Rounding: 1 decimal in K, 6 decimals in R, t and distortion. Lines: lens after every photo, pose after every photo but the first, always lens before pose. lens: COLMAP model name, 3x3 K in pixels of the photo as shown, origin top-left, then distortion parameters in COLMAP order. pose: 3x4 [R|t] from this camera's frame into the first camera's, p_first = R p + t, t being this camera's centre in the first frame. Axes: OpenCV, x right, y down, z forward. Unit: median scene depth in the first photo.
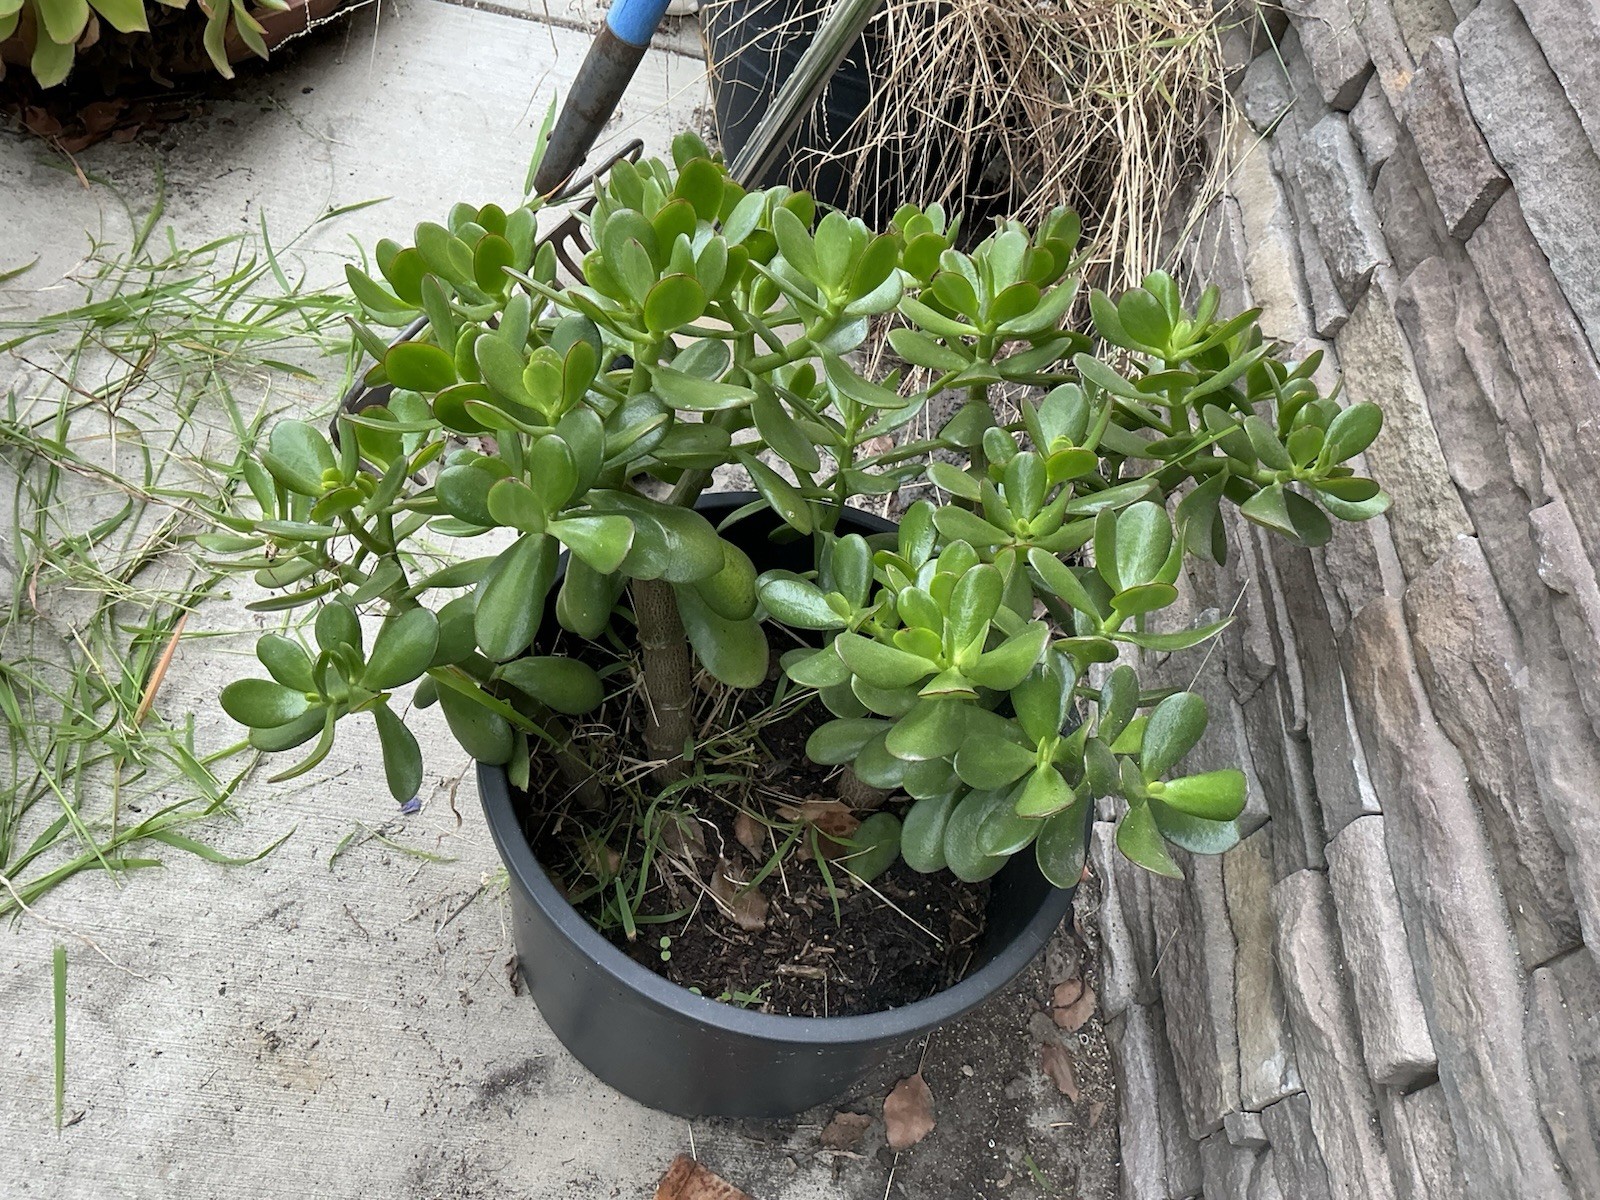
lens RADIAL K [[1353.1, 0, 800.8], [0, 1353.1, 613.3], [0, 0, 1]] dist [0.046949, -0.104128]
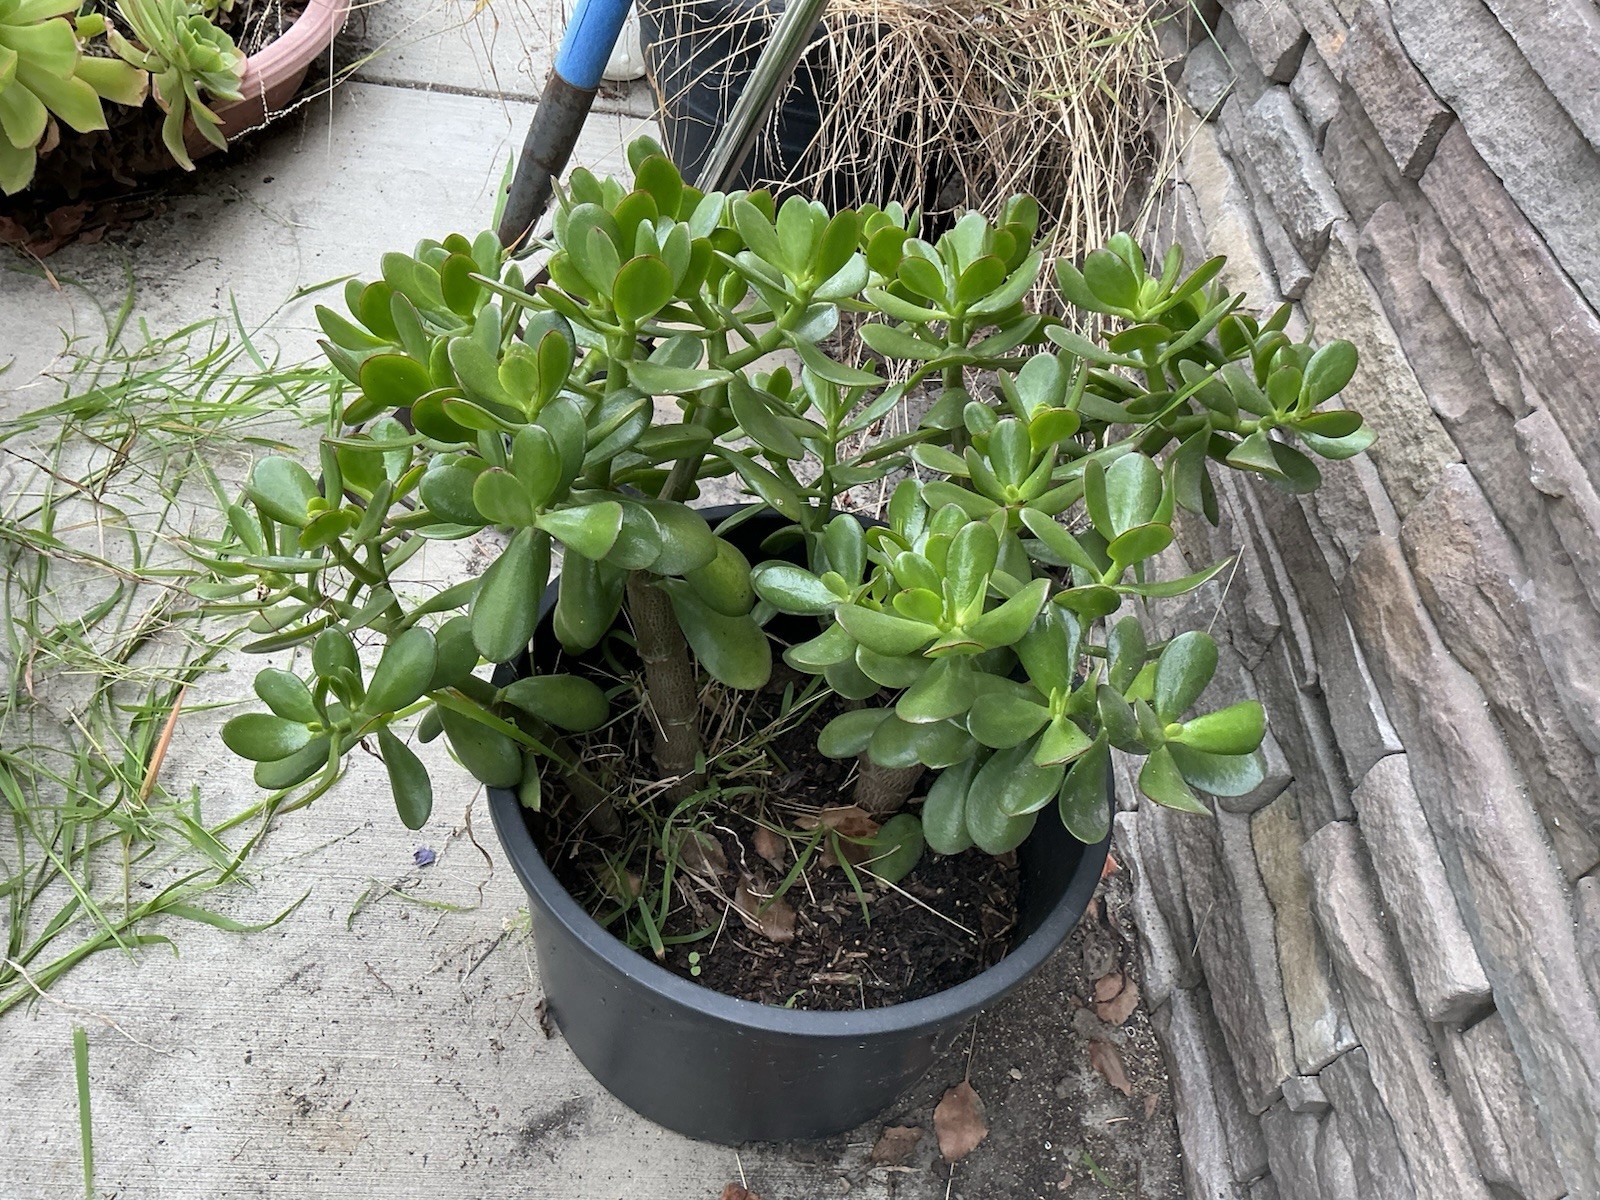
lens RADIAL K [[1354.4, 0, 801.6], [0, 1354.4, 609.1], [0, 0, 1]] dist [0.046574, -0.099922]
pose [[0.995426, -0.095424, 0.004526, -0.002837], [0.095526, 0.993750, -0.057751, 0.049436], [0.001013, 0.057920, 0.998321, 0.004921]]
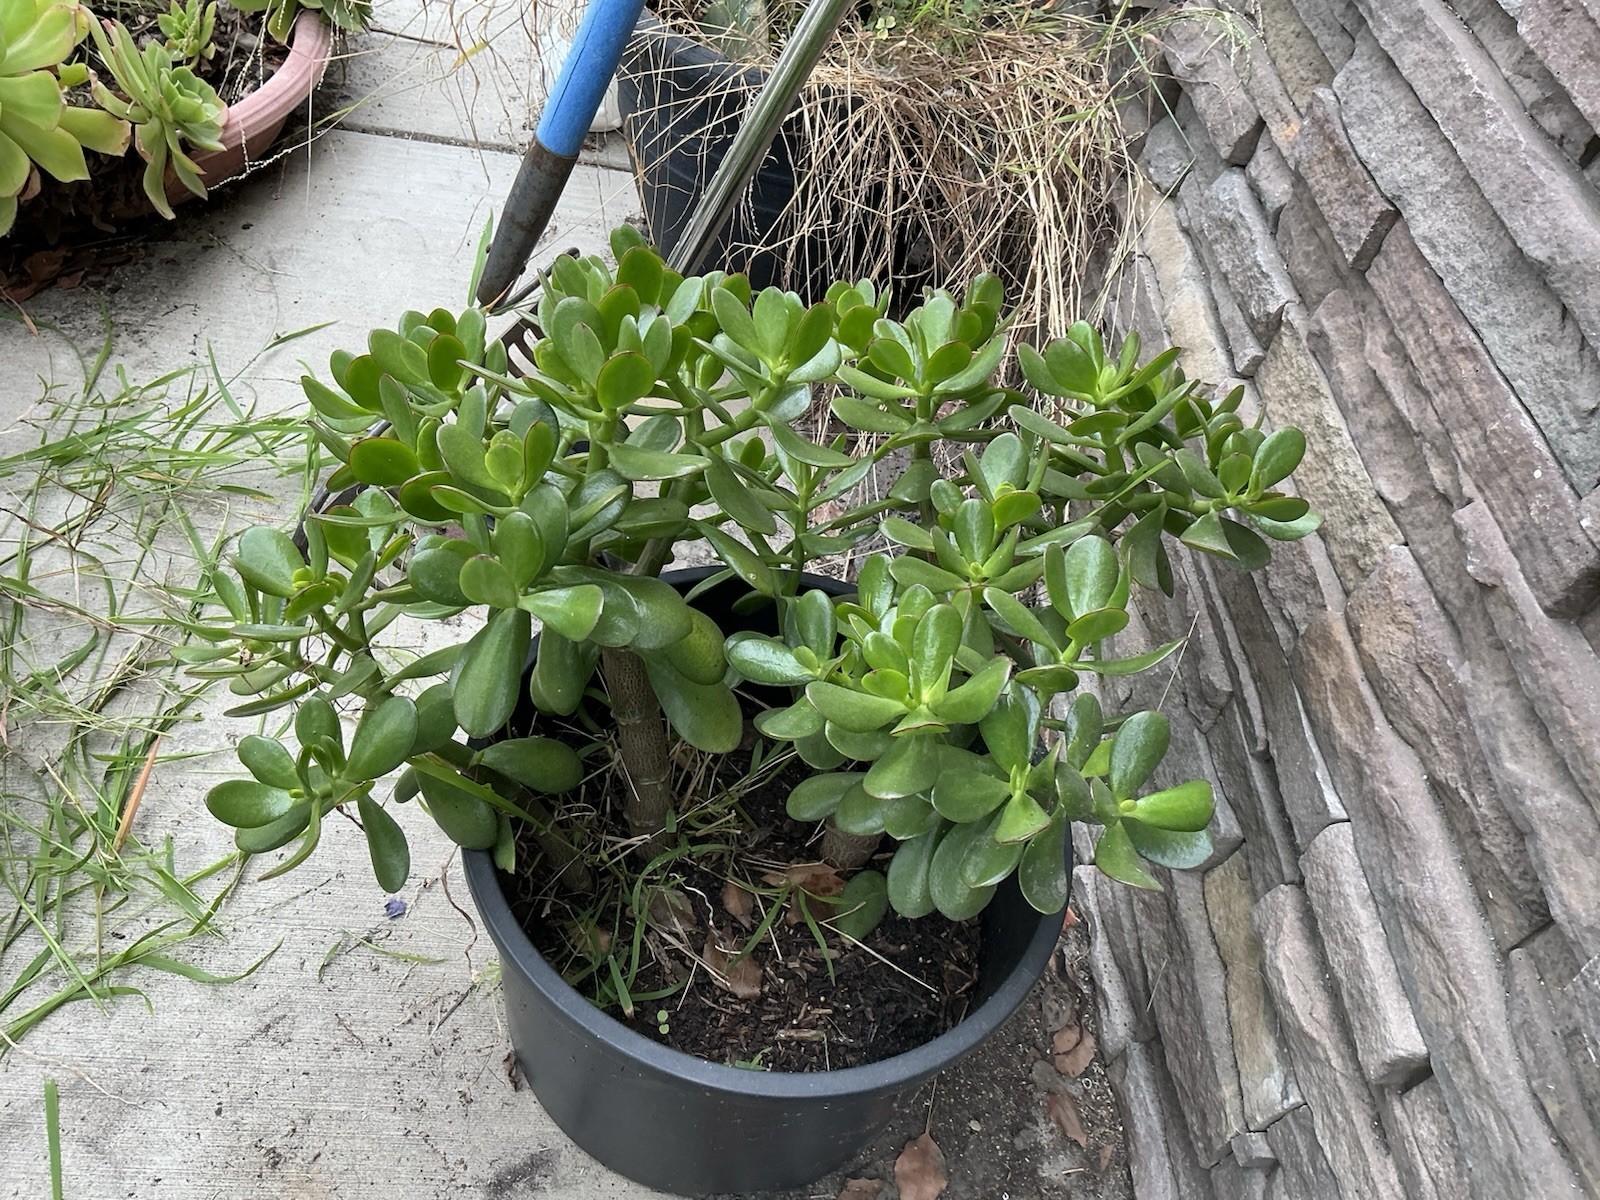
lens RADIAL K [[1354.4, 0, 801.6], [0, 1354.4, 609.1], [0, 0, 1]] dist [0.046574, -0.099922]
pose [[0.995957, -0.084027, 0.031779, -0.003985], [0.086171, 0.993562, -0.073546, 0.023656], [-0.025395, 0.075987, 0.996785, -0.023806]]
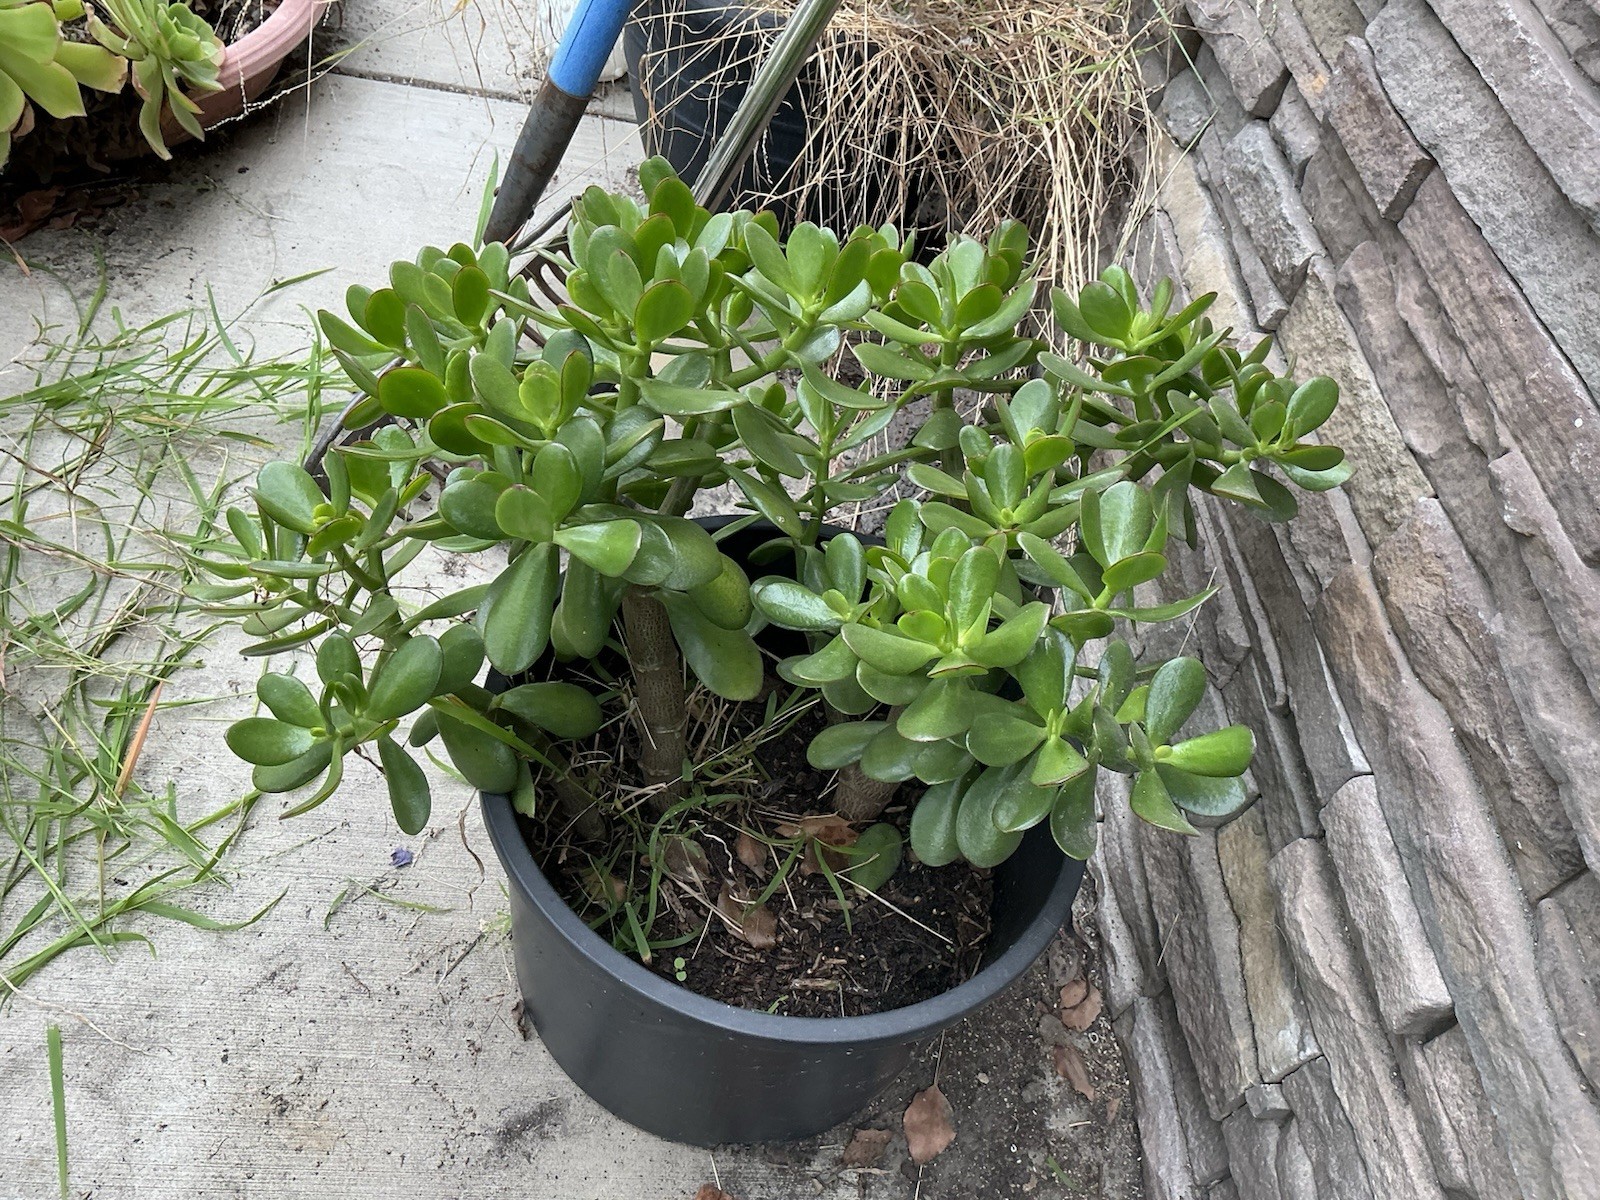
lens RADIAL K [[1351.3, 0, 802.9], [0, 1351.3, 613.5], [0, 0, 1]] dist [0.052335, -0.115047]
pose [[0.996225, -0.072585, 0.047609, -0.033947], [0.074907, 0.995989, -0.048942, 0.037255], [-0.043865, 0.052324, 0.997666, -0.009388]]
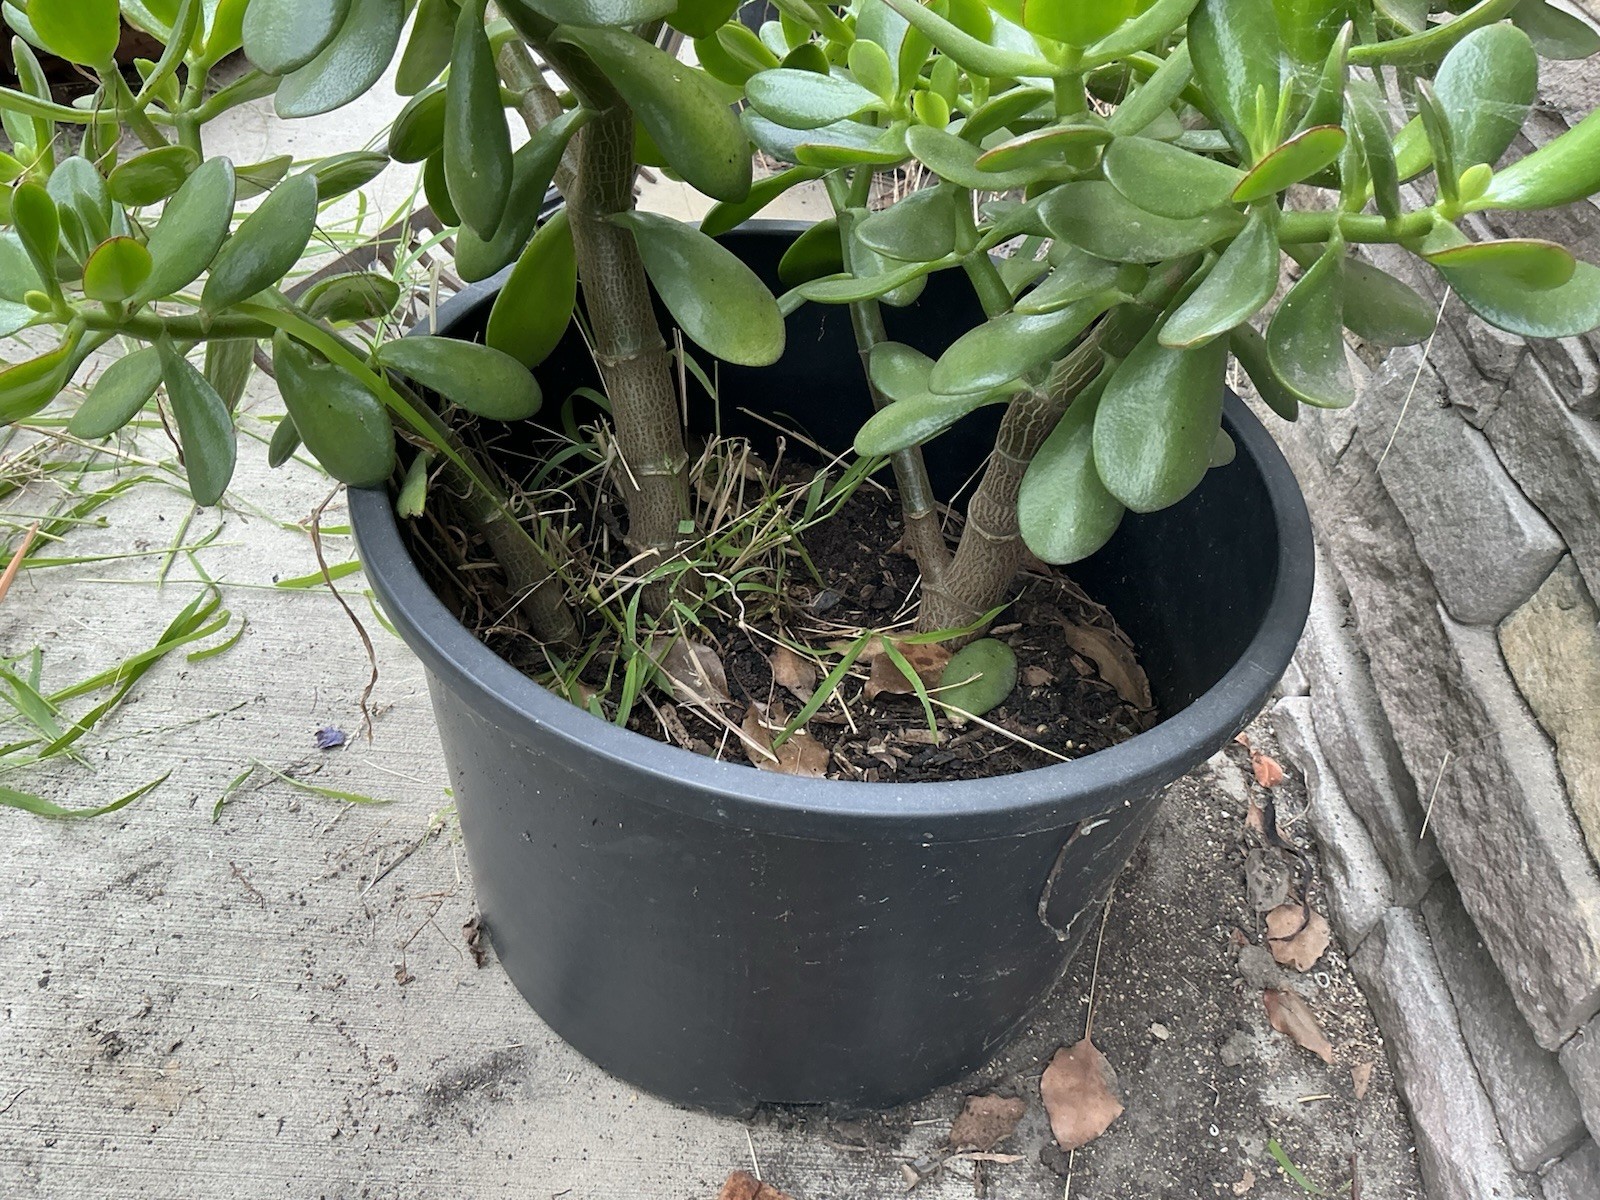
lens RADIAL K [[1349.6, 0, 808.2], [0, 1349.6, 623.5], [0, 0, 1]] dist [0.000355, -0.018735]
pose [[0.993543, -0.108121, -0.034395, -0.004369], [0.100595, 0.979645, -0.173710, 0.253471], [0.052476, 0.169129, 0.984196, 0.324682]]
